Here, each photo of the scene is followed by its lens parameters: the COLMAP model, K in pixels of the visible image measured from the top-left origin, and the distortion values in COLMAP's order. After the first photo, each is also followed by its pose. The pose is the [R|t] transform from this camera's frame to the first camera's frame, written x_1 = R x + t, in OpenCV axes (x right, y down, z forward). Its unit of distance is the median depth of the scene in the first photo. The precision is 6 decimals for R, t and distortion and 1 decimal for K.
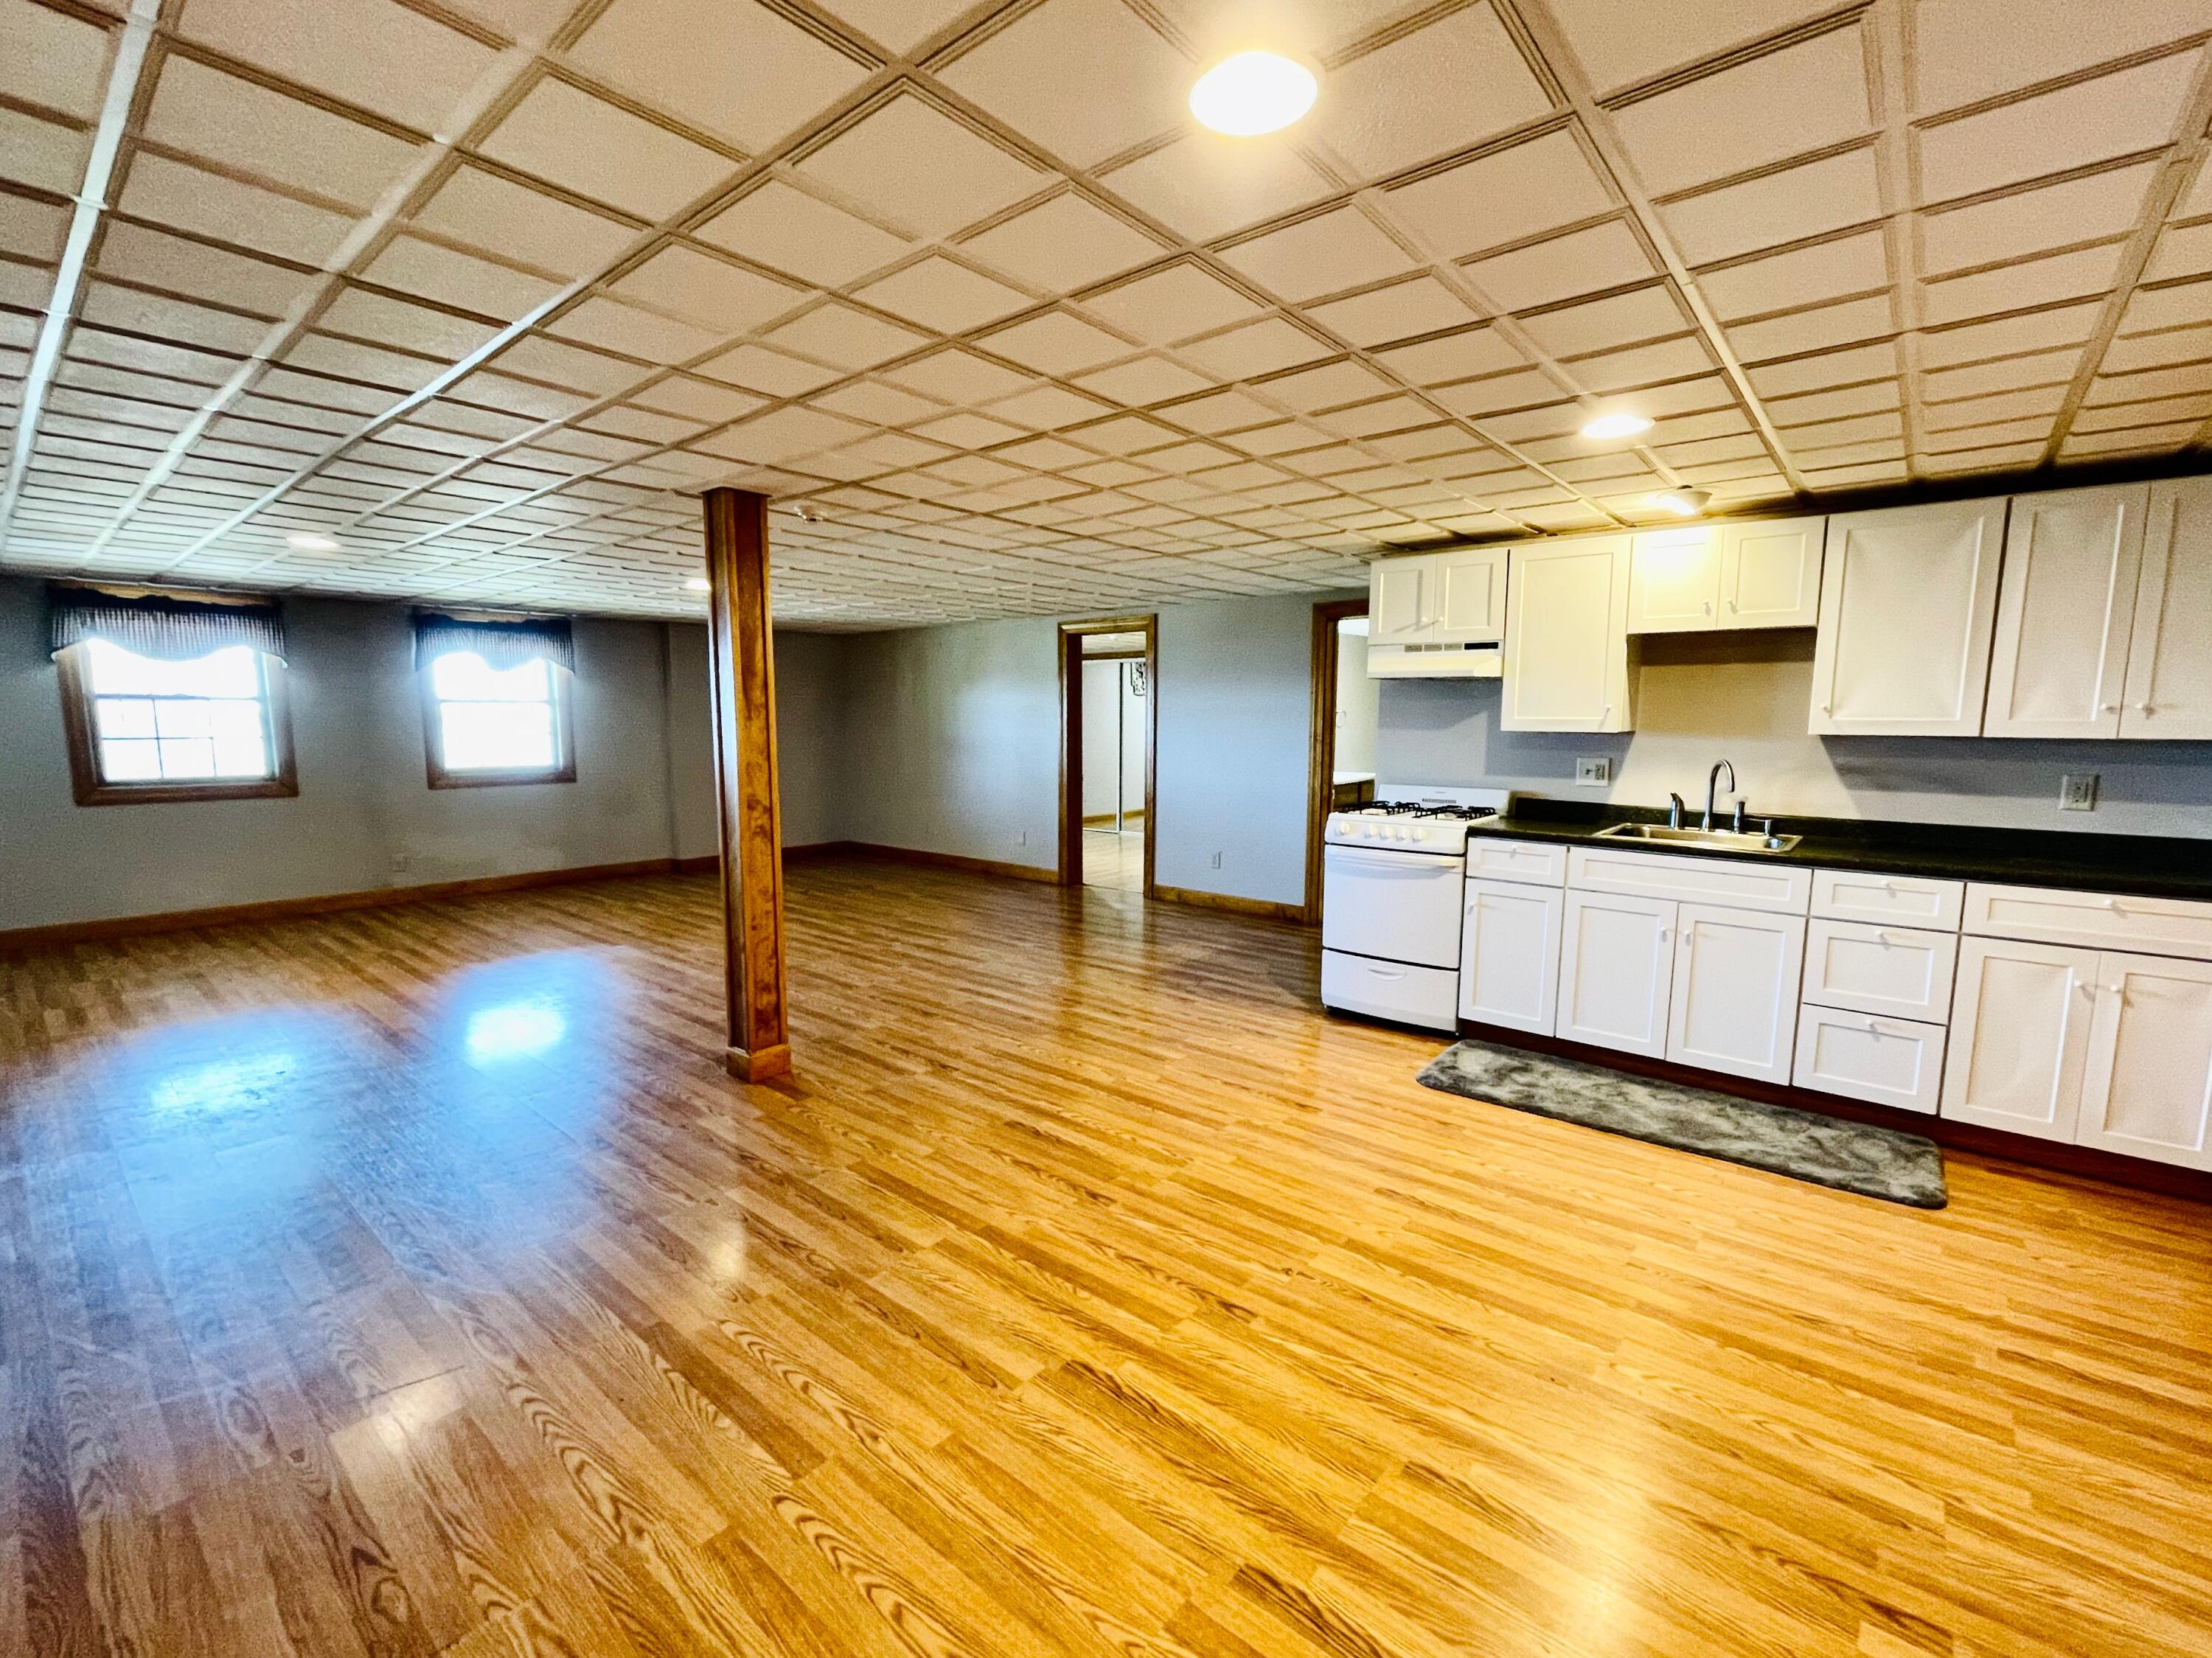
lens RADIAL K [[955.8, 0, 1106.0], [0, 955.8, 829.0], [0, 0, 1]] dist [0.002367, -0.000373]
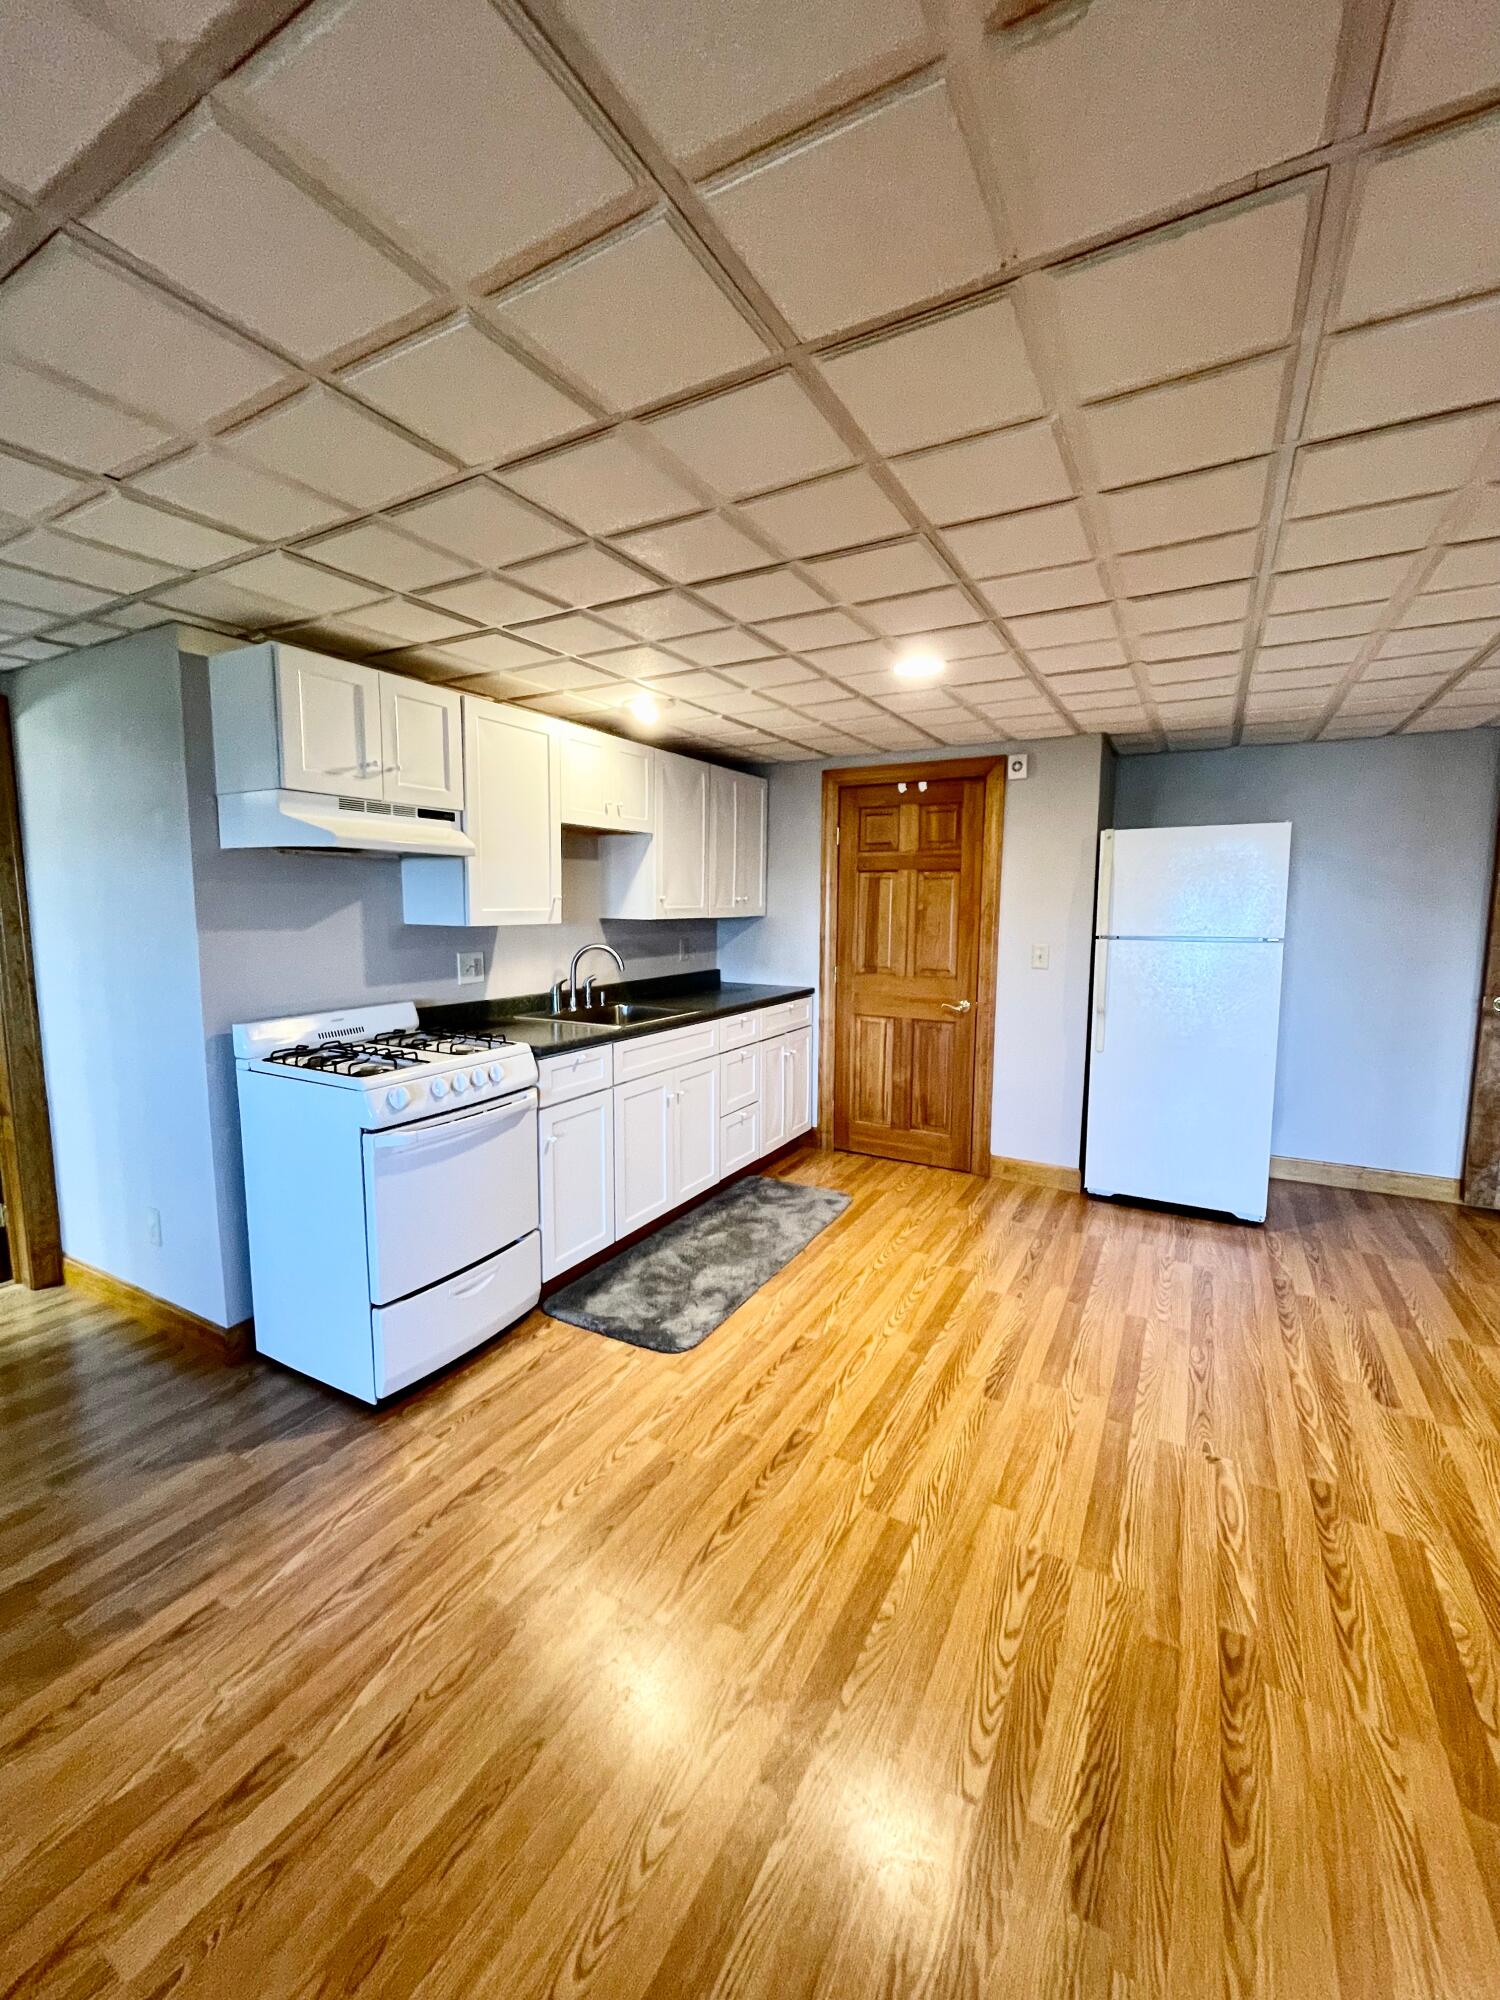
lens RADIAL K [[802.9, 0, 740.7], [0, 802.9, 990.2], [0, 0, 1]] dist [0.000112, -0.001355]
pose [[-0.175679, -0.112933, 0.977948, -0.337232], [0.111531, 0.984719, 0.133750, -0.134592], [-0.978109, 0.132568, -0.160398, 1.055042]]
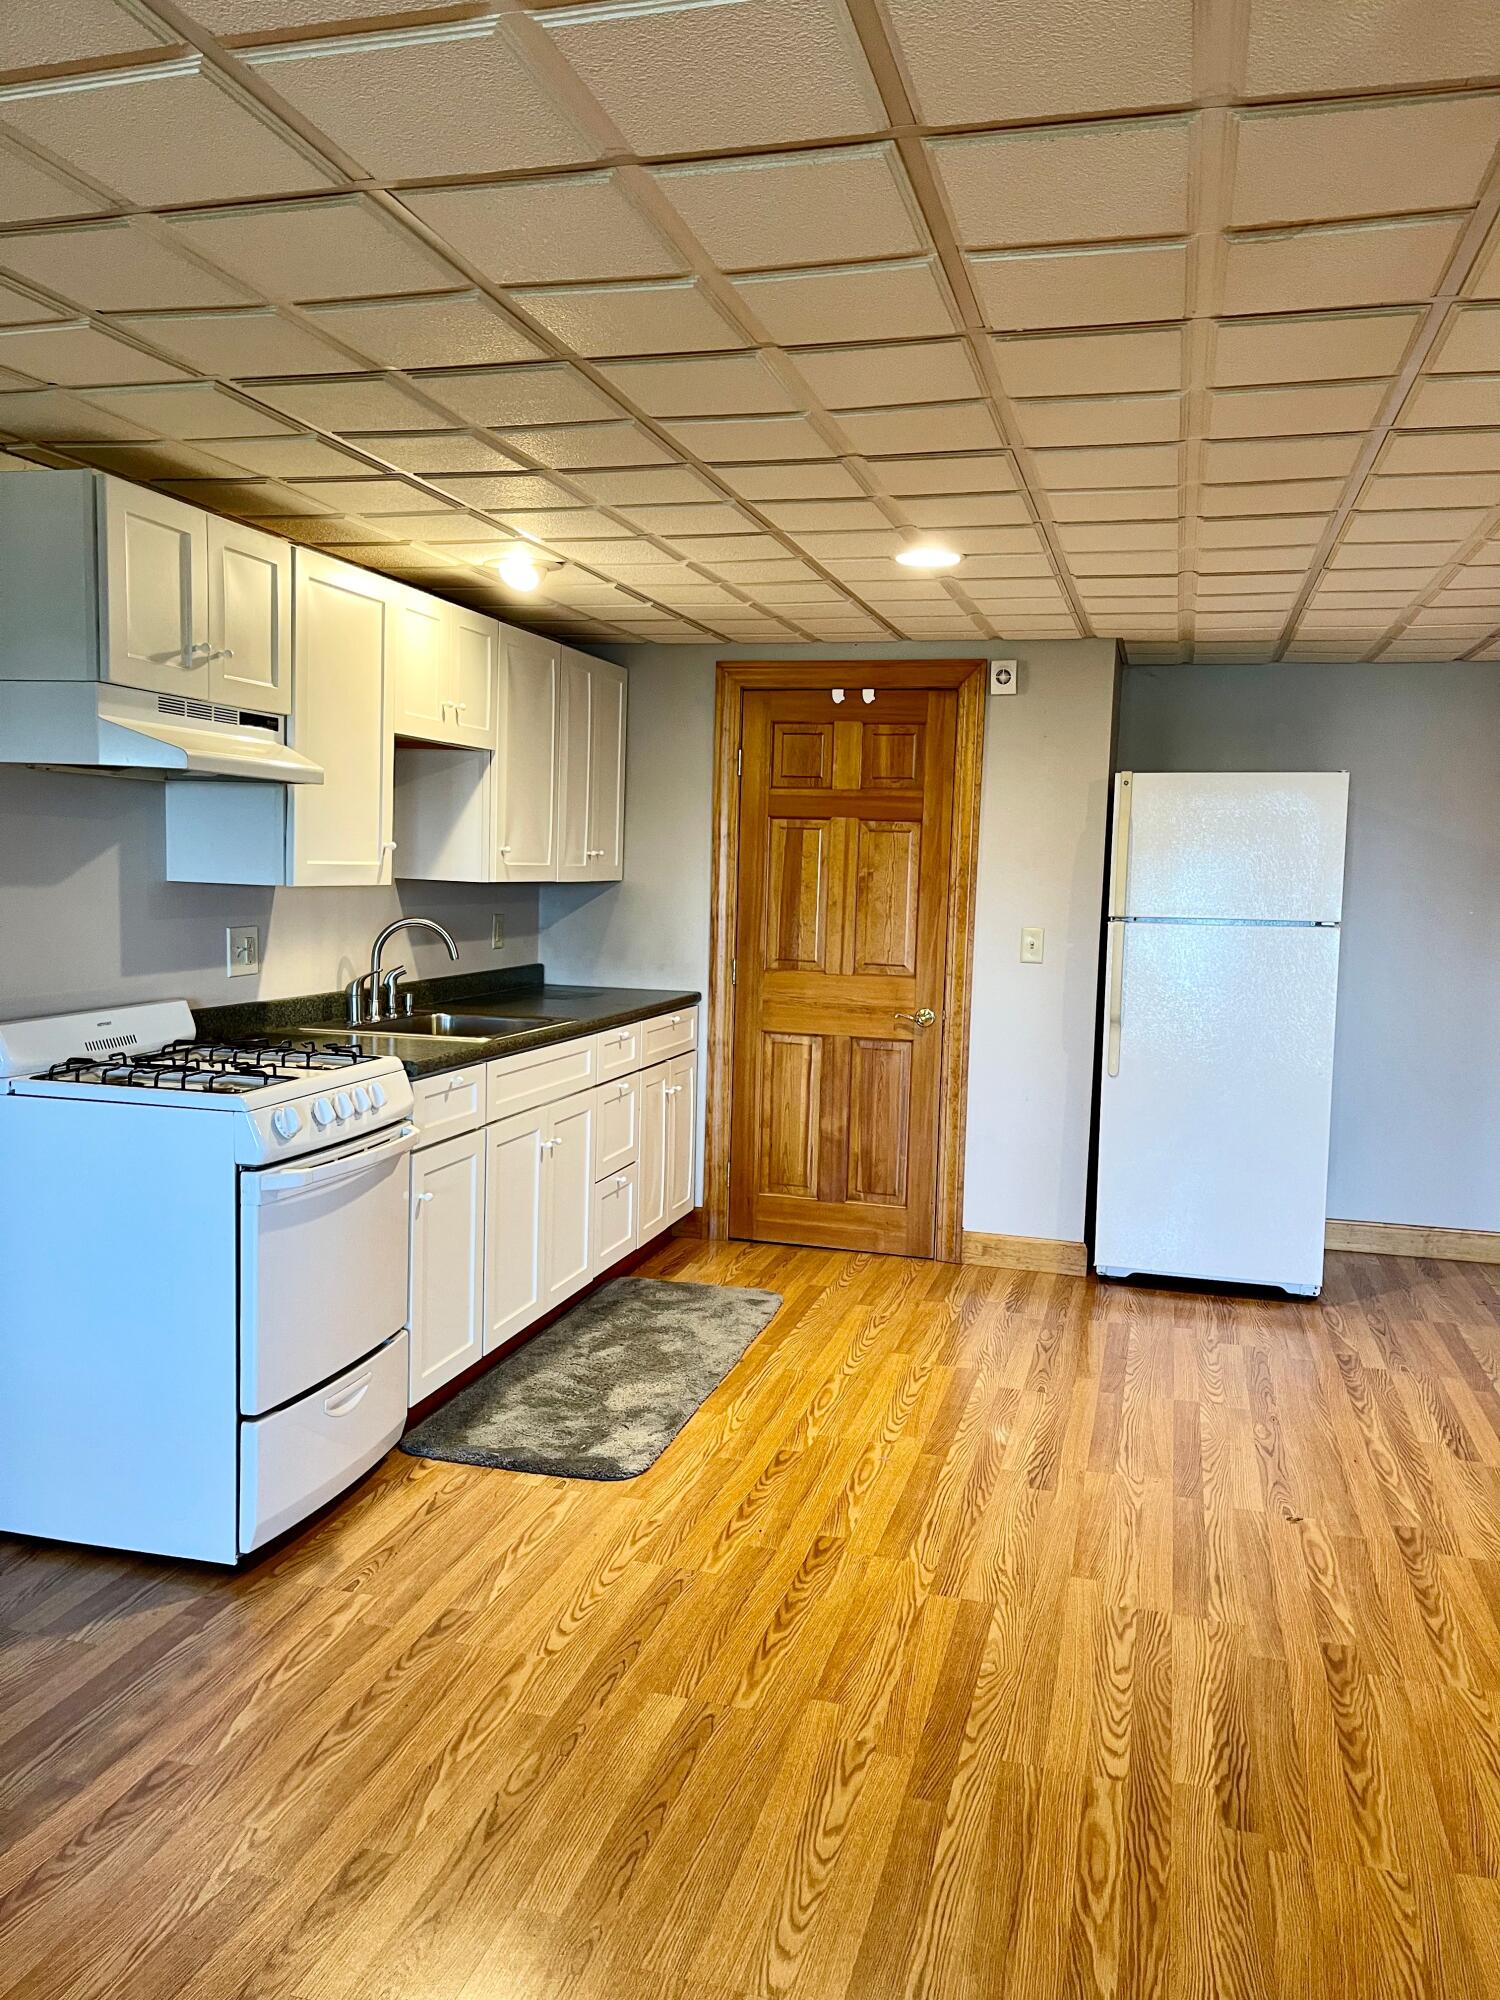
lens RADIAL K [[1499.9, 0, 757.8], [0, 1499.9, 1008.9], [0, 0, 1]] dist [0.076004, -0.099732]
pose [[-0.415112, -0.103386, 0.903877, -0.550109], [0.078050, 0.985812, 0.148603, -0.164986], [-0.906416, 0.132235, -0.401153, 1.311911]]
